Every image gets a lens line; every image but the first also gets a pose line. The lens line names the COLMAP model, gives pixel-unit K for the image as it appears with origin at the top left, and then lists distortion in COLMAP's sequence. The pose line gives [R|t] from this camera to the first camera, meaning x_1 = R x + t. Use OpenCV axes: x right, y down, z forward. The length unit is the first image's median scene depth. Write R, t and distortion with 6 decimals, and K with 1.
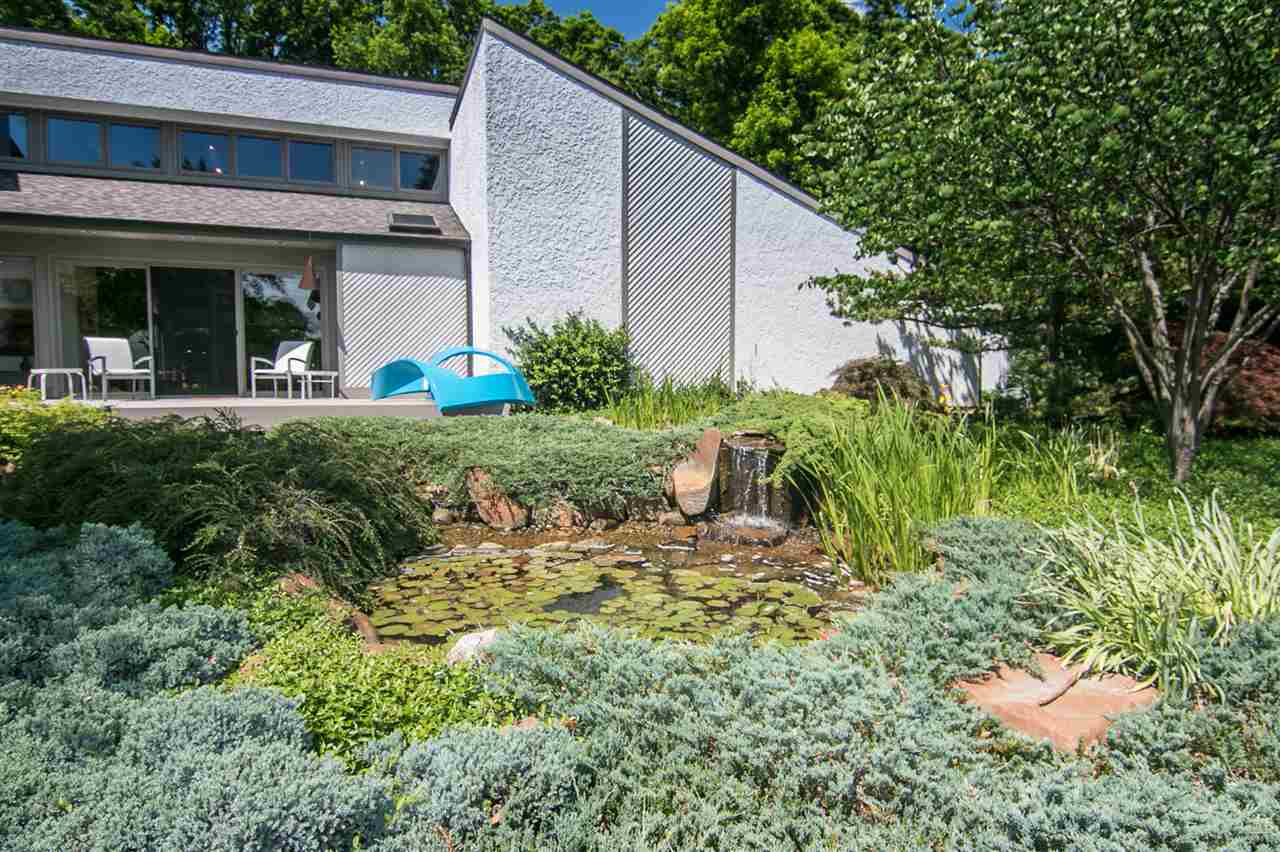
lens RADIAL K [[691.1, 0, 637.4], [0, 691.1, 422.3], [0, 0, 1]] dist [-0.016839, -0.001774]
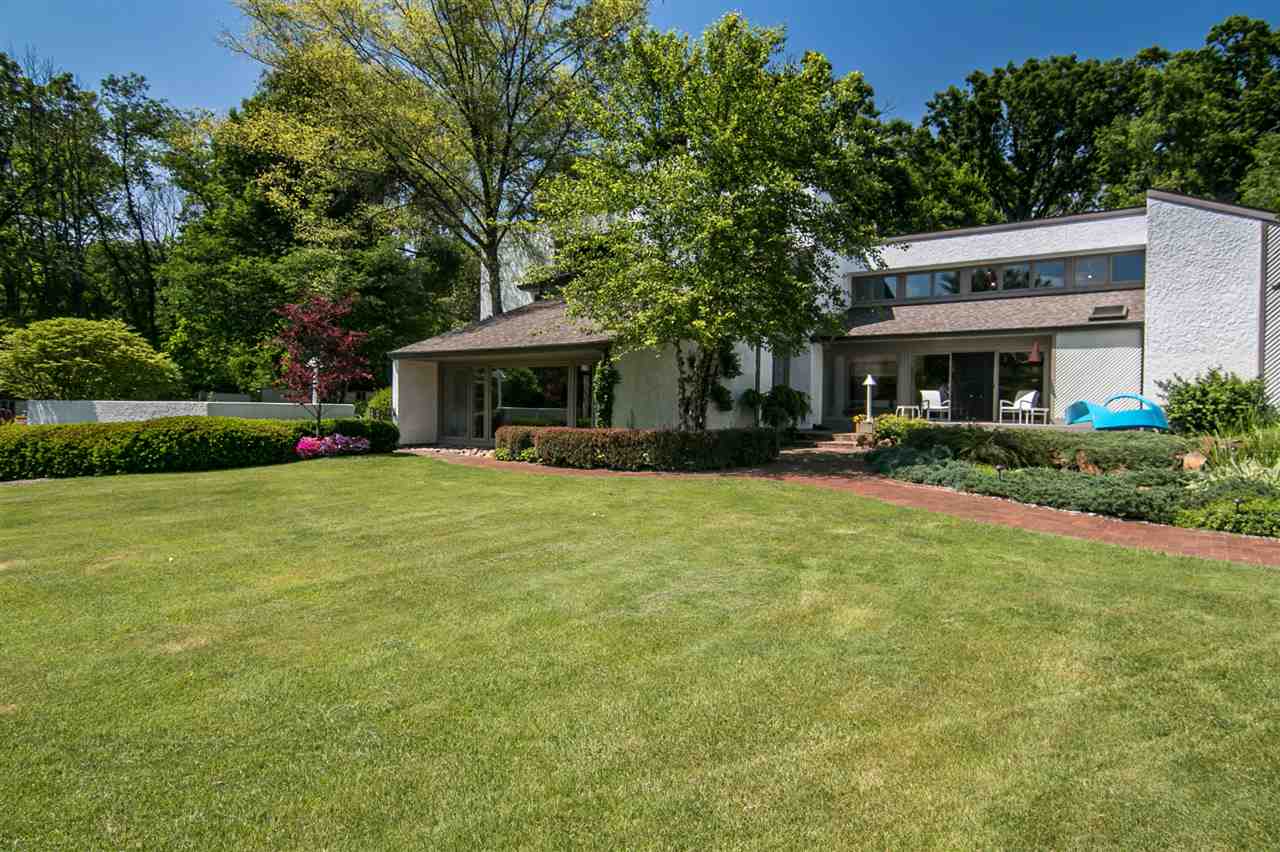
lens RADIAL K [[691.1, 0, 638.6], [0, 691.1, 423.9], [0, 0, 1]] dist [-0.016839, -0.001774]
pose [[0.512788, 0.023002, -0.858207, 0.518830], [-0.072362, 0.997242, -0.016508, 0.068079], [0.855460, 0.070567, 0.513038, -0.756718]]
